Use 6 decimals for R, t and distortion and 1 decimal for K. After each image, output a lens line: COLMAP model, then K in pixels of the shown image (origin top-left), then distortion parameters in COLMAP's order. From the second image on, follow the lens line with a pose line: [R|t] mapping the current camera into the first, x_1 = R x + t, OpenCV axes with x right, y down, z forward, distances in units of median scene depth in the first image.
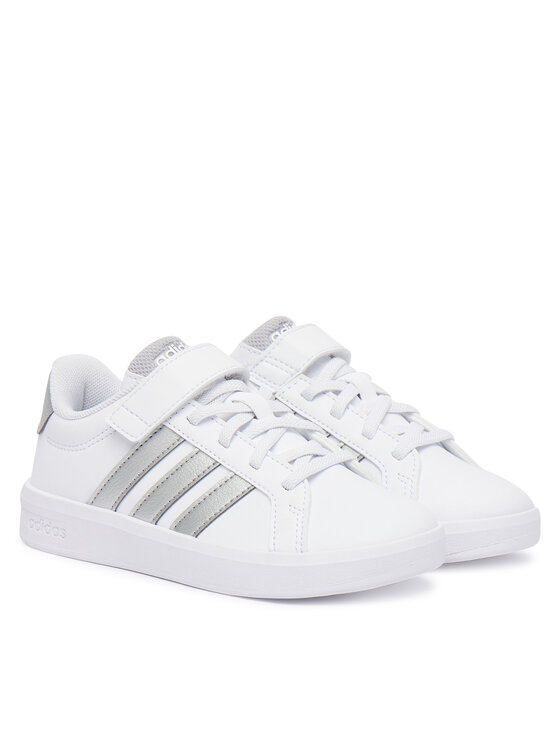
lens RADIAL K [[2194.9, 0, 279.9], [0, 2194.9, 372.8], [0, 0, 1]] dist [-0.026040, 0.000000]
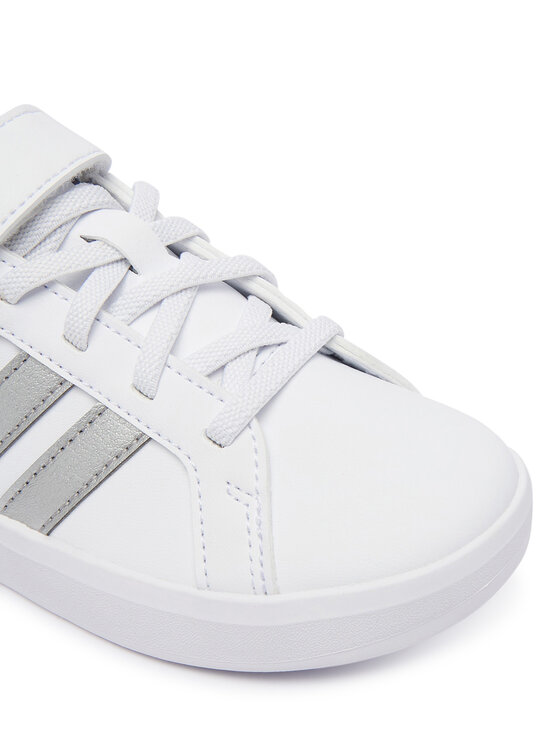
lens RADIAL K [[831.4, 0, 283.9], [0, 831.4, 372.6], [0, 0, 1]] dist [0.026930, 0.000000]
pose [[0.989984, -0.118735, 0.076379, 0.005620], [0.084079, 0.930449, 0.356644, -0.024049], [-0.113413, -0.346650, 0.931113, 0.822591]]
